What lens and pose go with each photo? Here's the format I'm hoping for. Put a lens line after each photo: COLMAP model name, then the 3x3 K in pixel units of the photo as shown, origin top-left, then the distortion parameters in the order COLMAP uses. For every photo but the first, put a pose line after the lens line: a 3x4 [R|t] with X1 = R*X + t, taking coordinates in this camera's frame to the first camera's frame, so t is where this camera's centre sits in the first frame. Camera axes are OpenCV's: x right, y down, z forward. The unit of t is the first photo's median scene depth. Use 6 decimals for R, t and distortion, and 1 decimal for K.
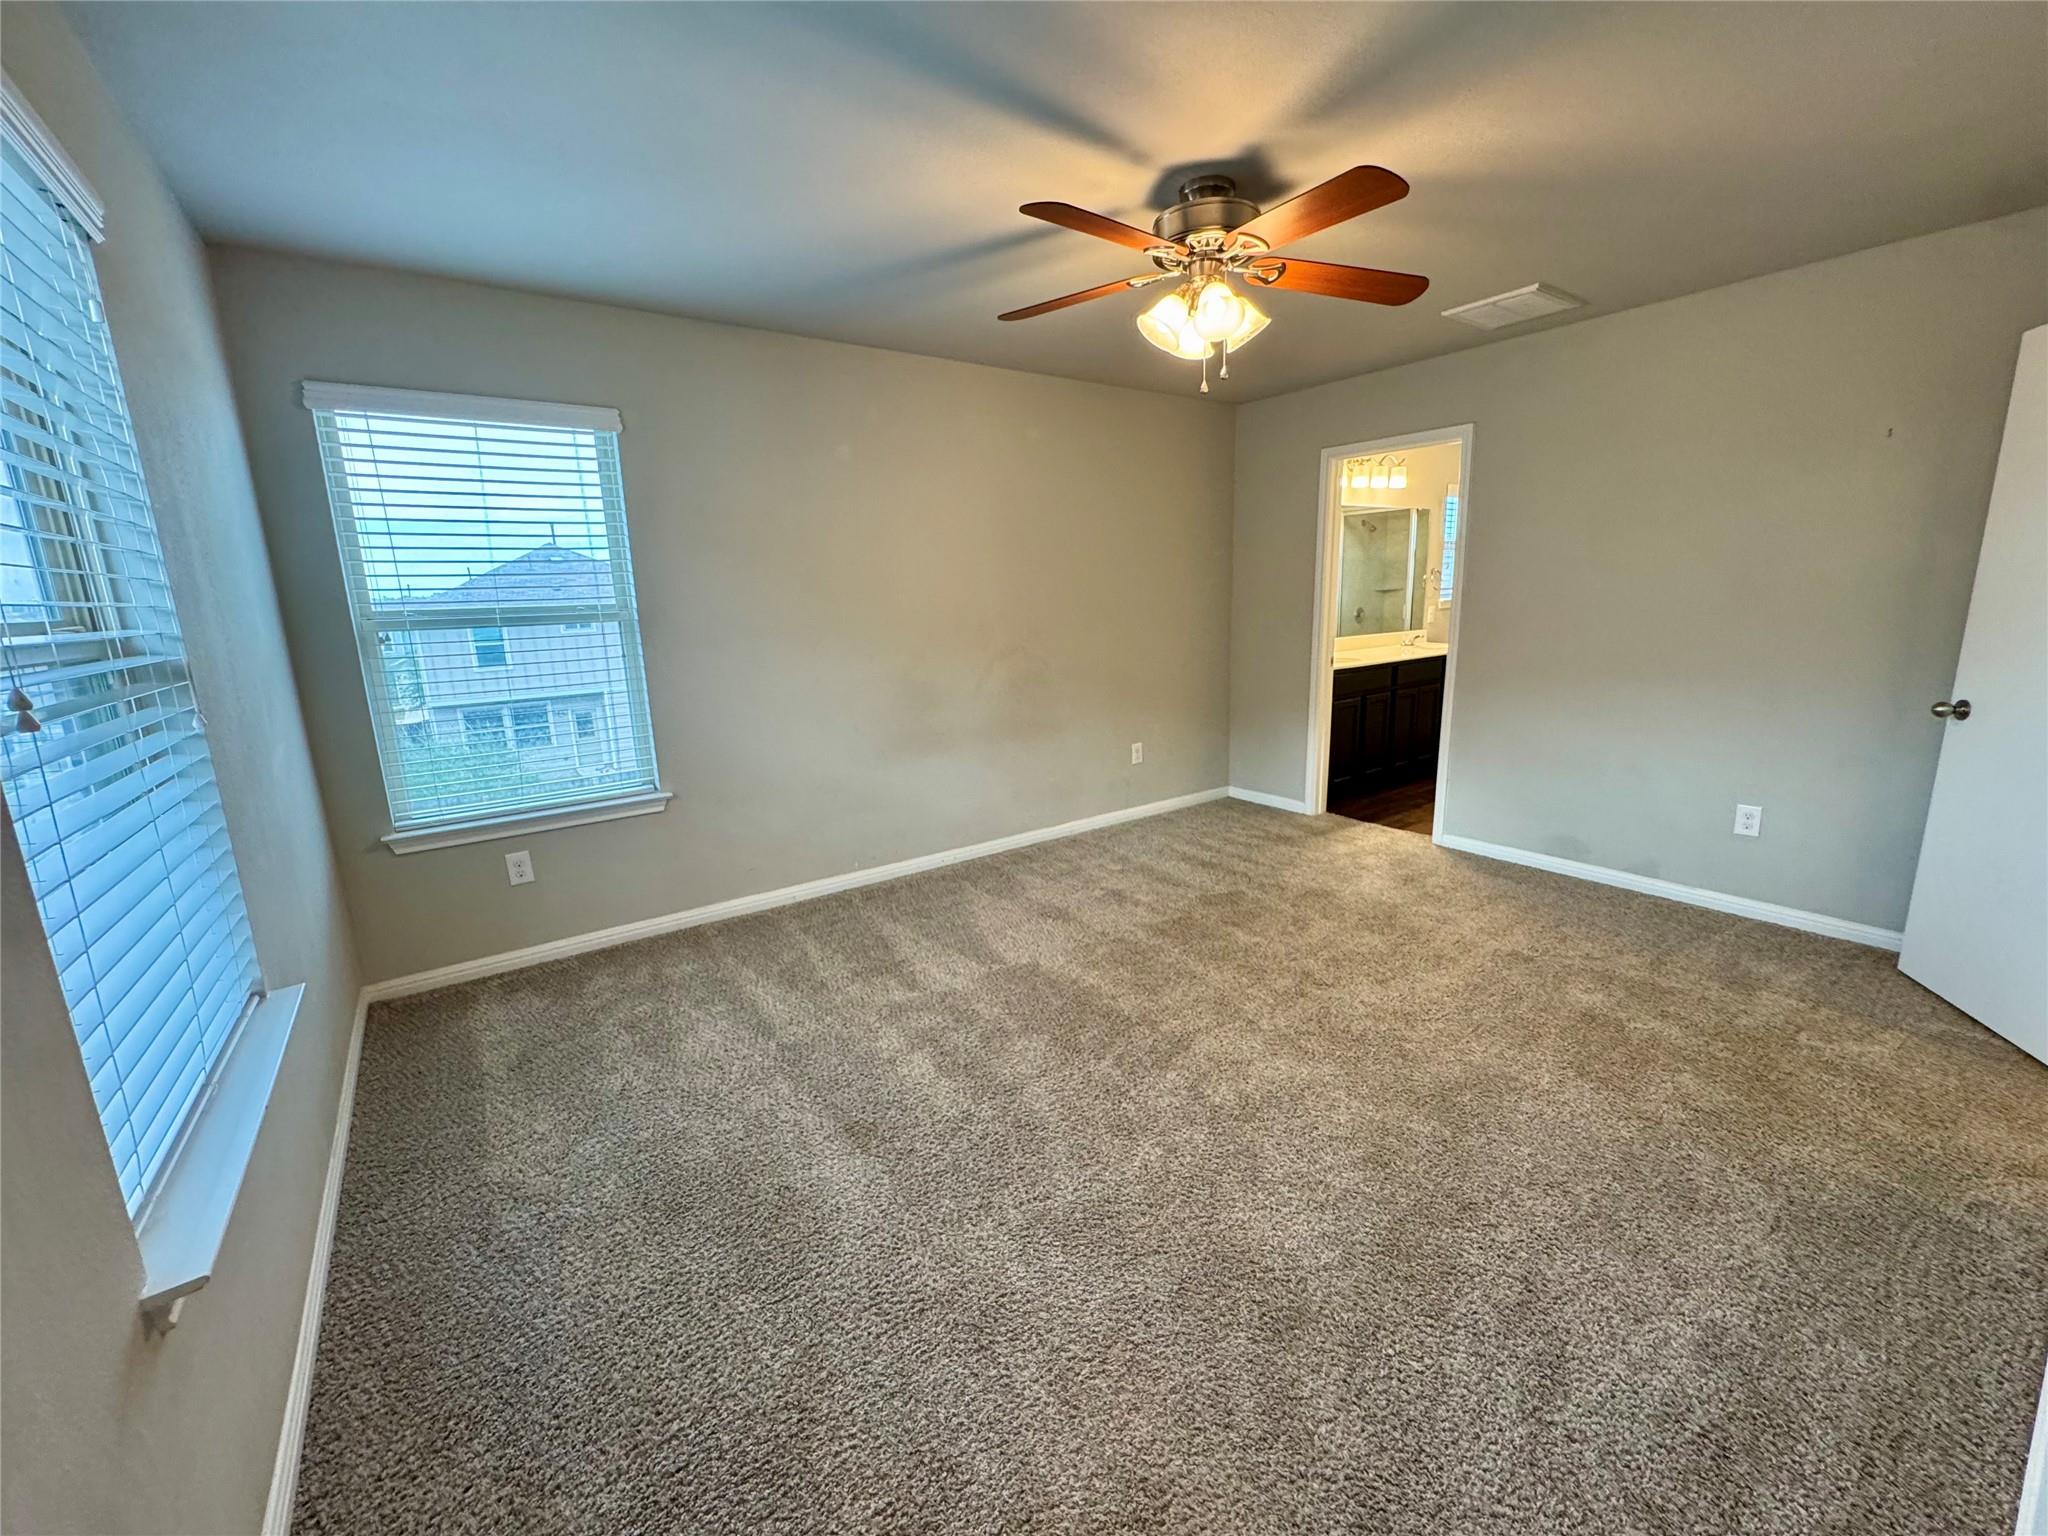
lens RADIAL K [[822.2, 0, 1026.9], [0, 822.2, 765.1], [0, 0, 1]] dist [-0.003827, 0.000490]
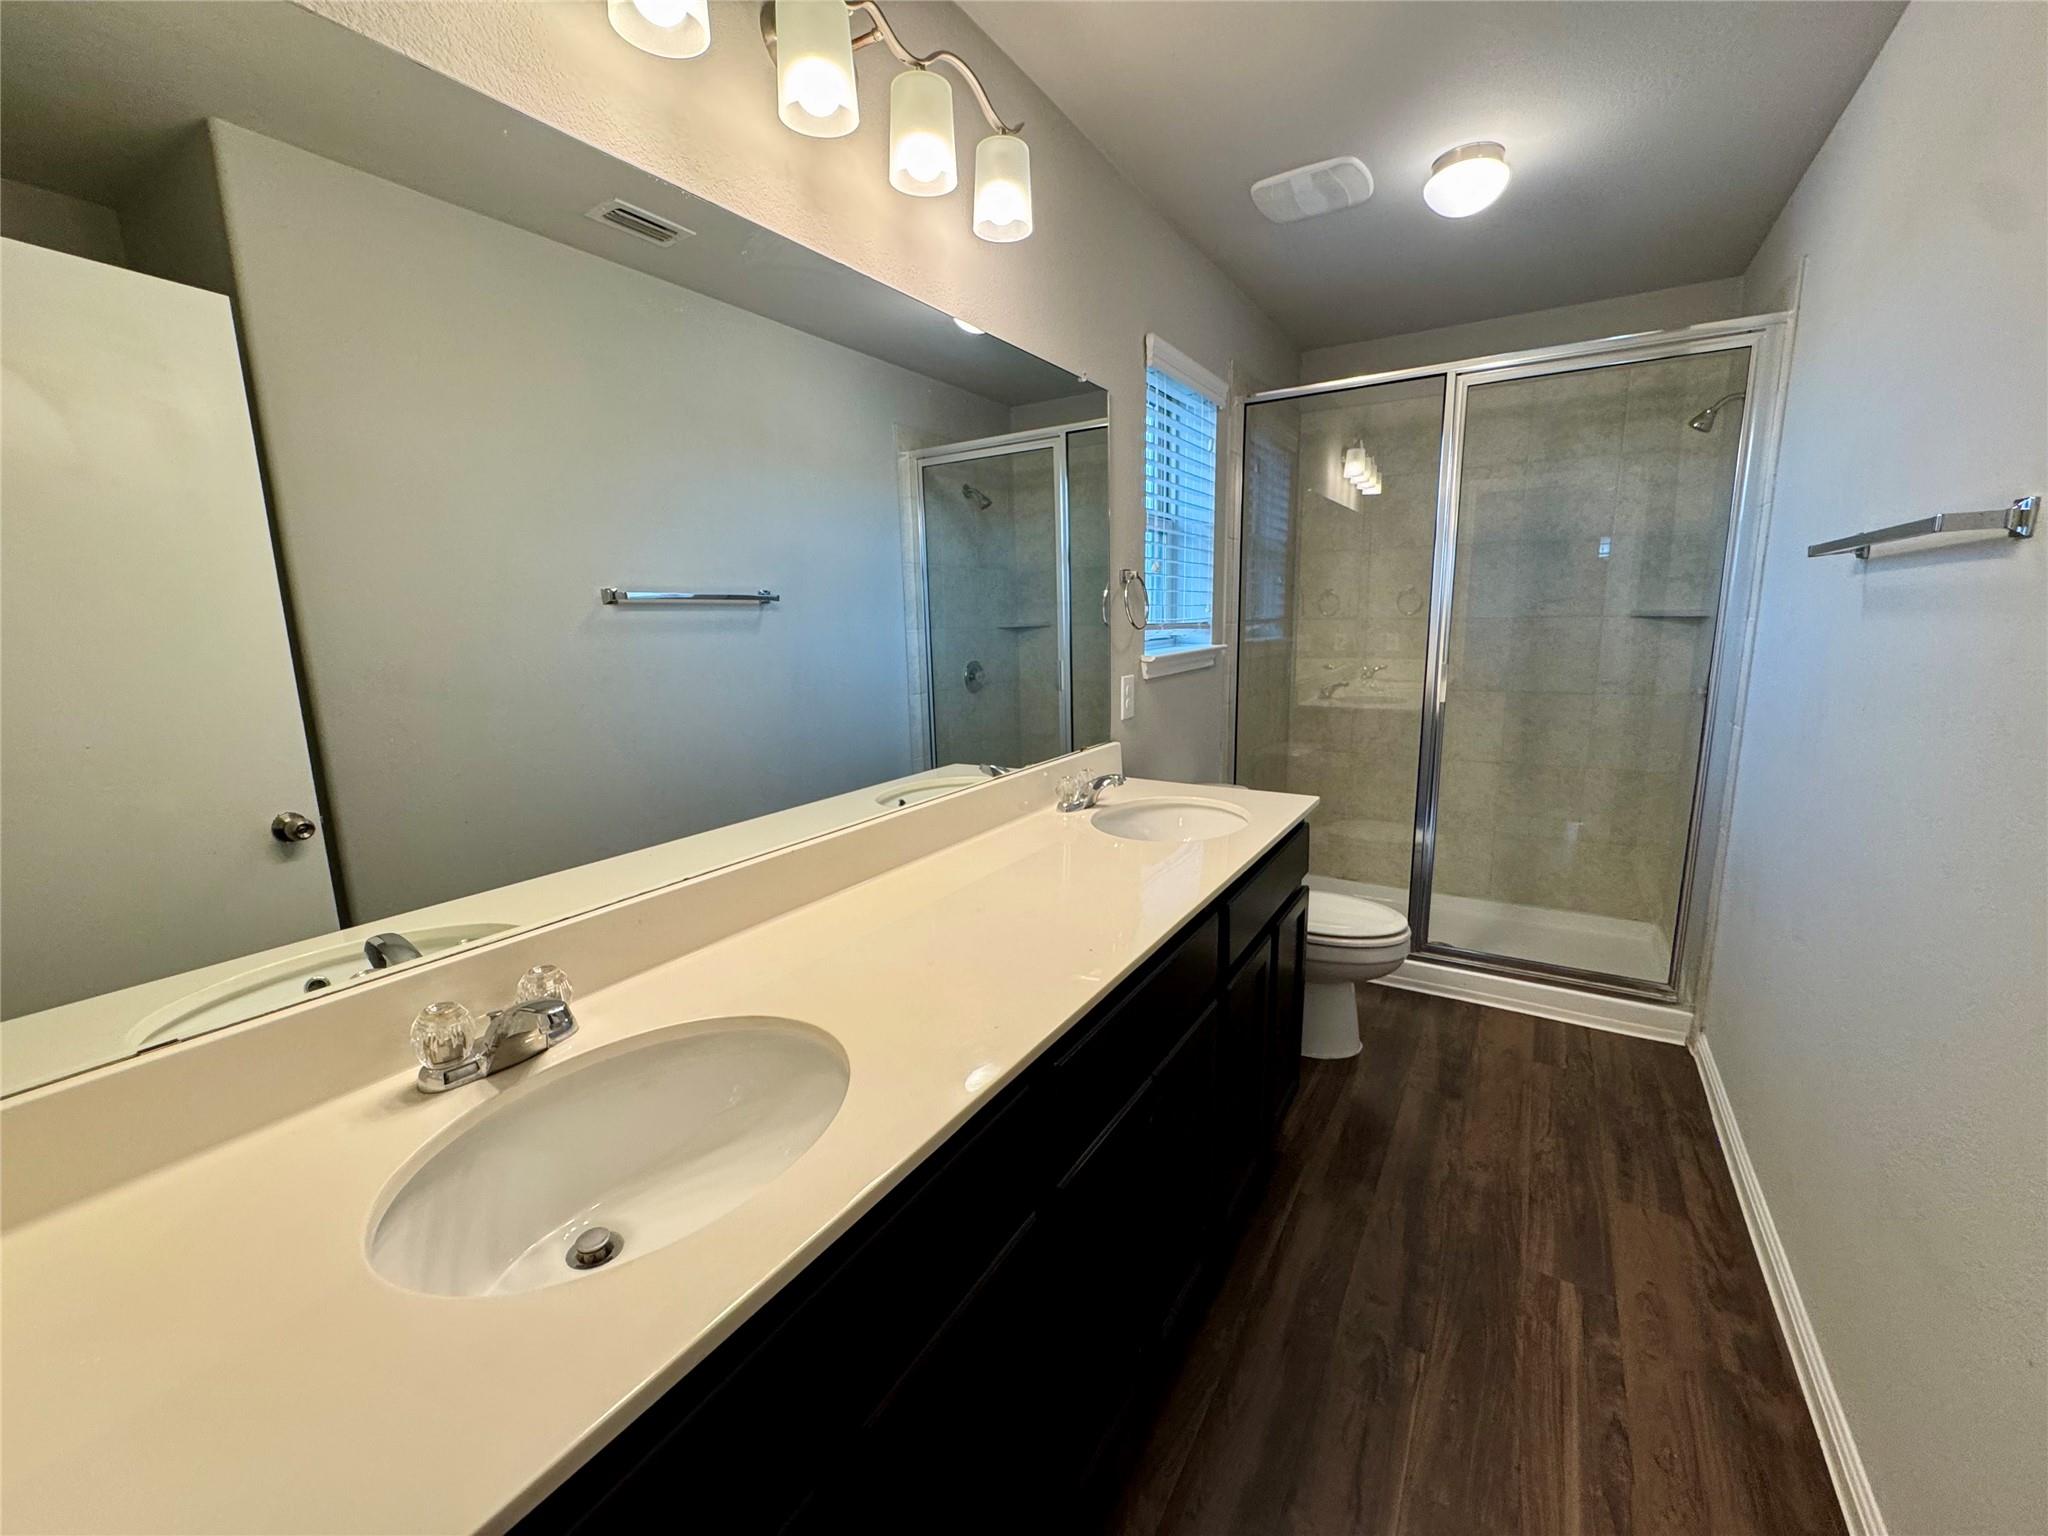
lens RADIAL K [[822.2, 0, 1026.9], [0, 822.2, 765.1], [0, 0, 1]] dist [-0.003827, 0.000490]
pose [[0.924133, -0.057878, 0.377661, 0.253132], [0.073114, 0.996981, -0.026119, -0.119036], [-0.375009, 0.051750, 0.925575, 0.552407]]
